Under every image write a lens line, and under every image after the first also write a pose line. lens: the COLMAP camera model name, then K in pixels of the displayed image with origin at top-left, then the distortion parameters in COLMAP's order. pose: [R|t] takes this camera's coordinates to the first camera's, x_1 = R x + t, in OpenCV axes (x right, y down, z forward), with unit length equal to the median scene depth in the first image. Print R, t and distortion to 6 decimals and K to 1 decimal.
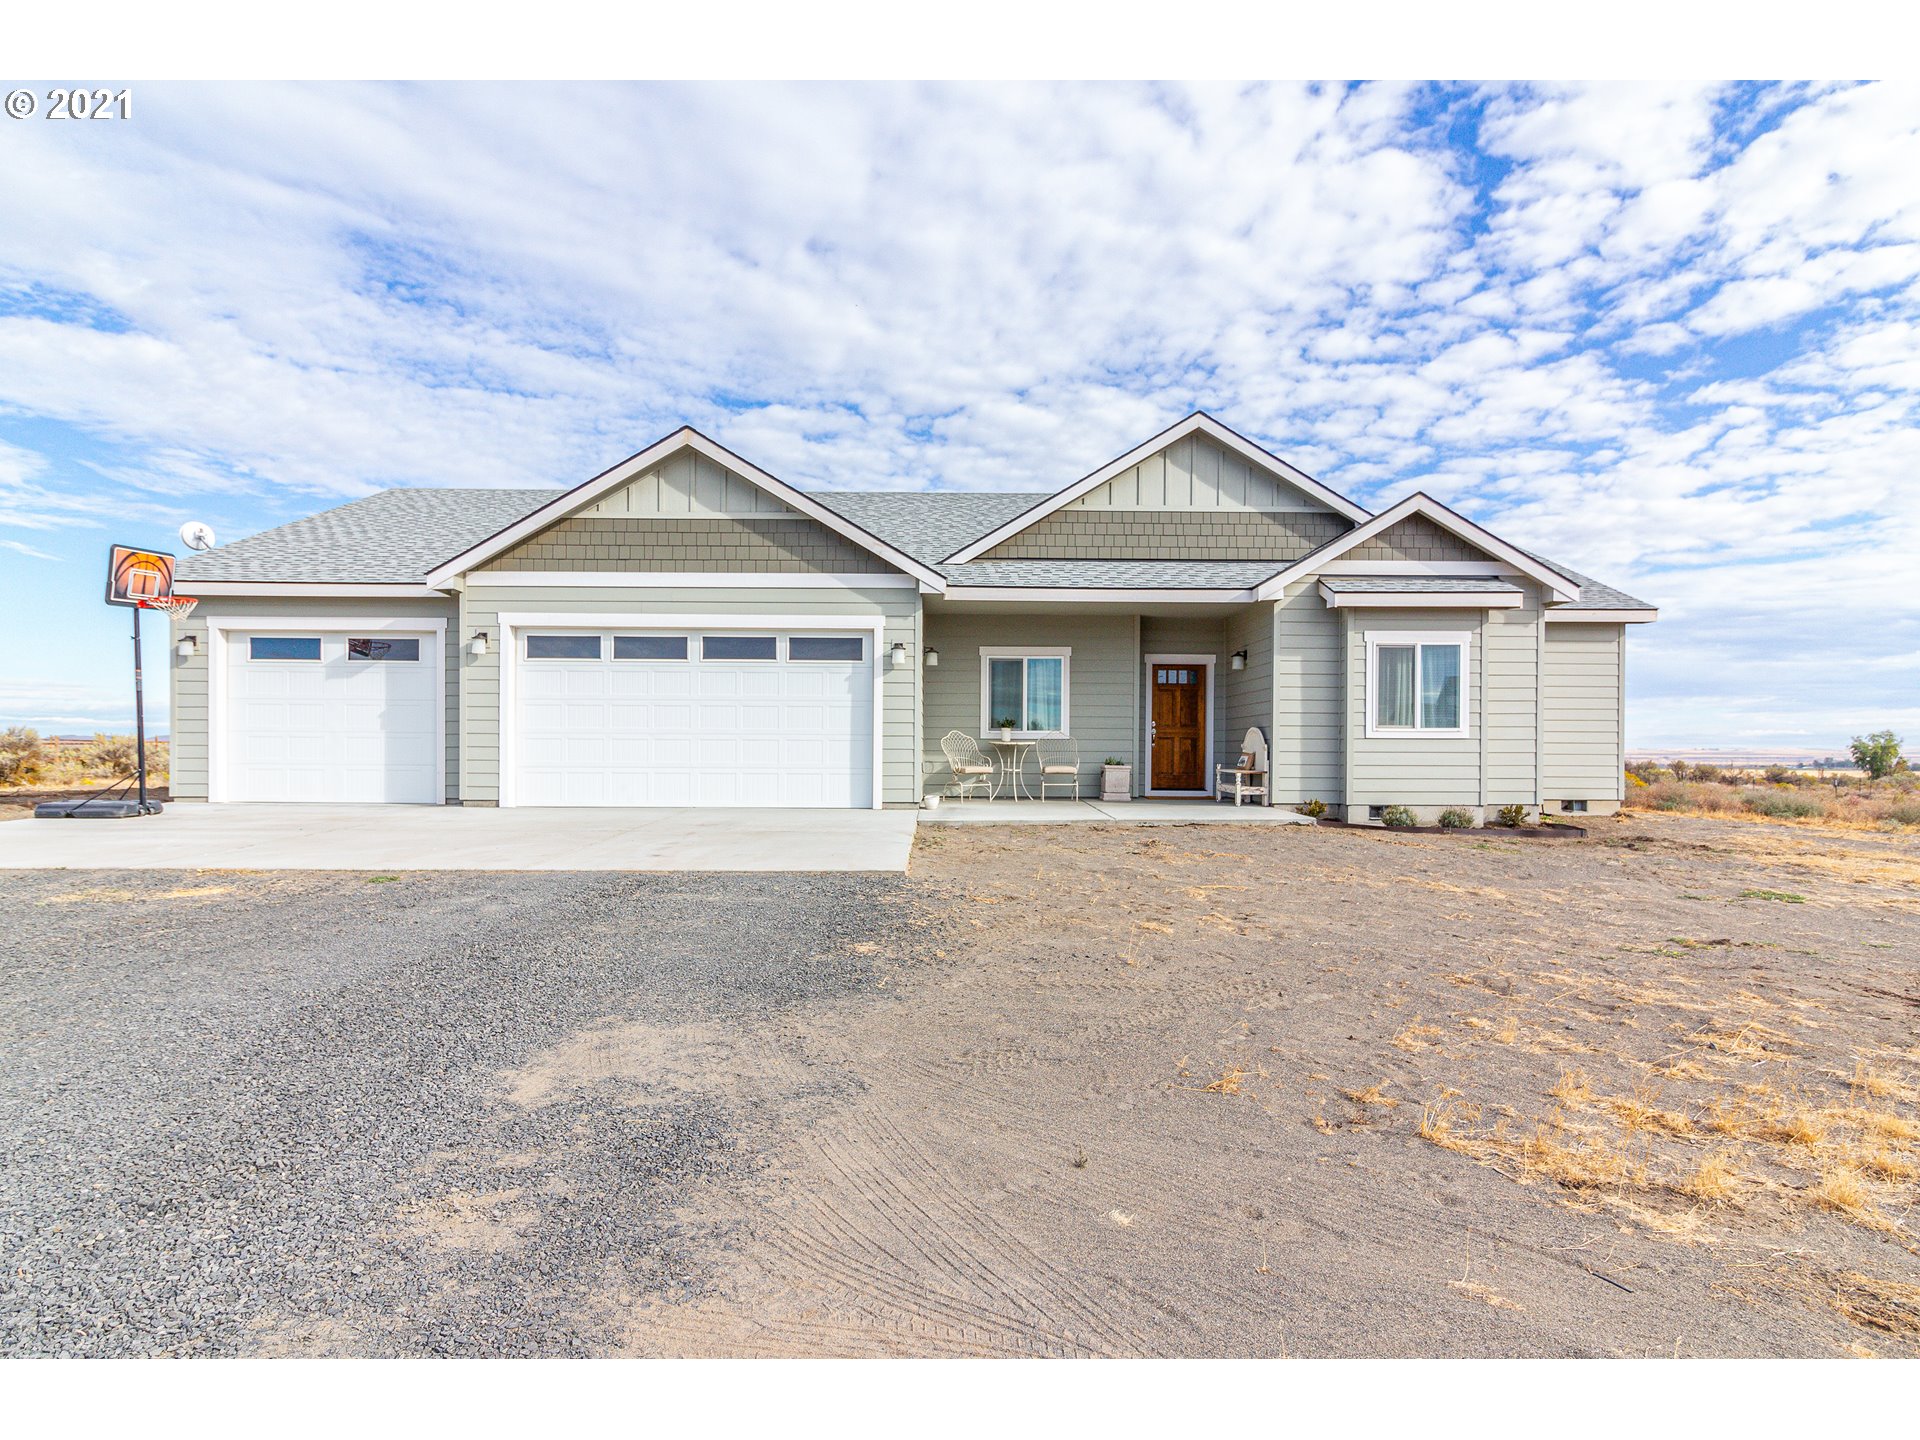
lens RADIAL K [[1017.6, 0, 955.8], [0, 1017.6, 731.6], [0, 0, 1]] dist [0.000151, -0.001401]
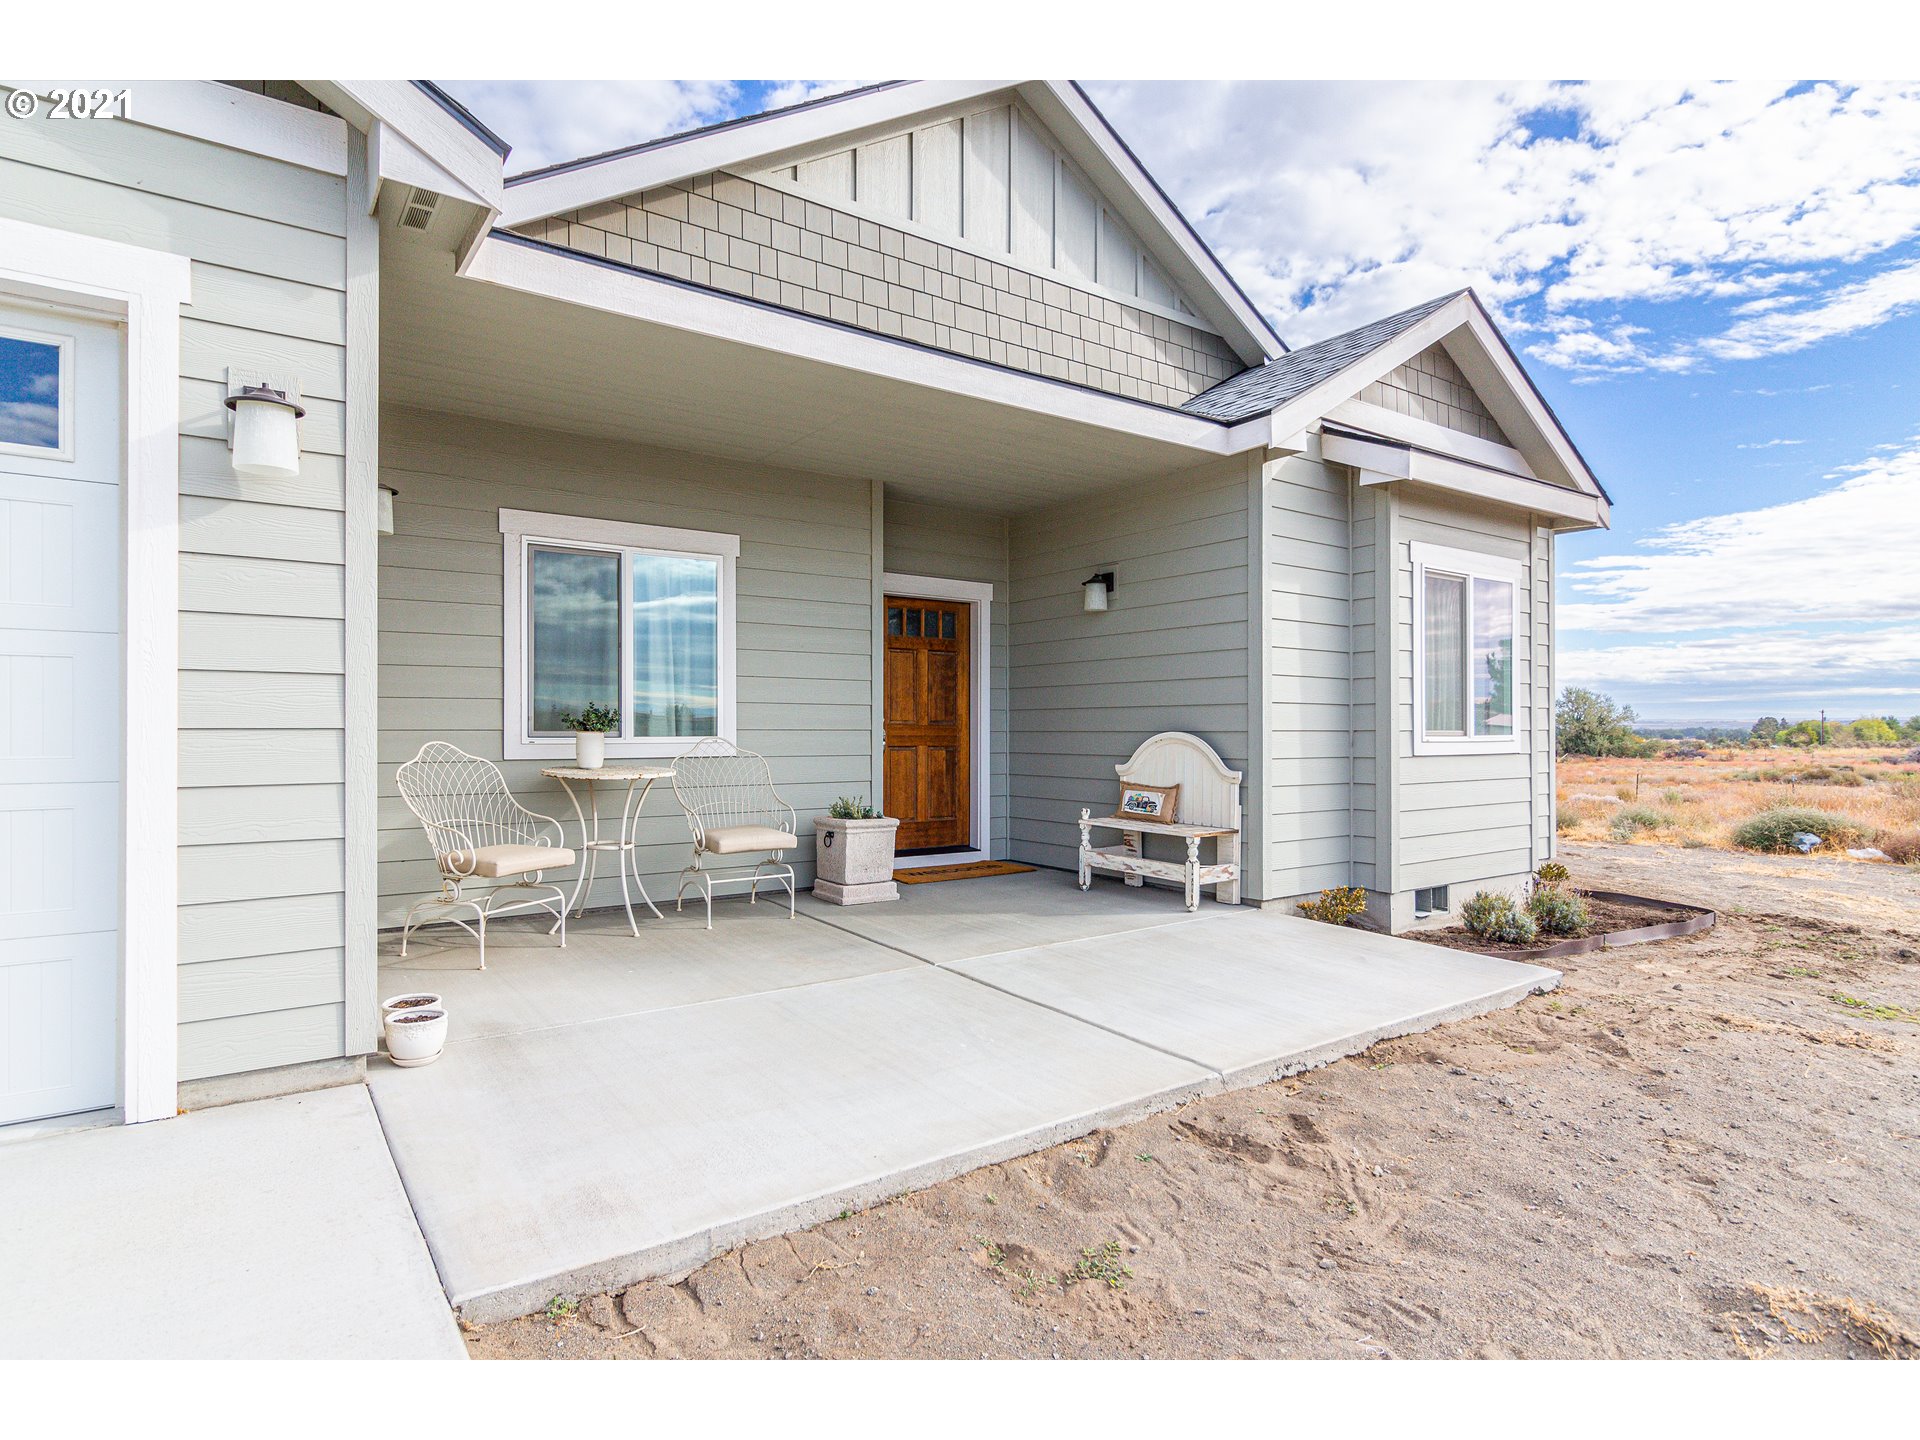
lens RADIAL K [[1017.6, 0, 981.1], [0, 1017.6, 723.9], [0, 0, 1]] dist [0.000151, -0.001401]
pose [[0.813451, -0.001012, 0.581632, -0.051092], [-0.007598, 0.999895, 0.012366, -0.012216], [-0.581583, -0.014479, 0.813358, 0.626194]]
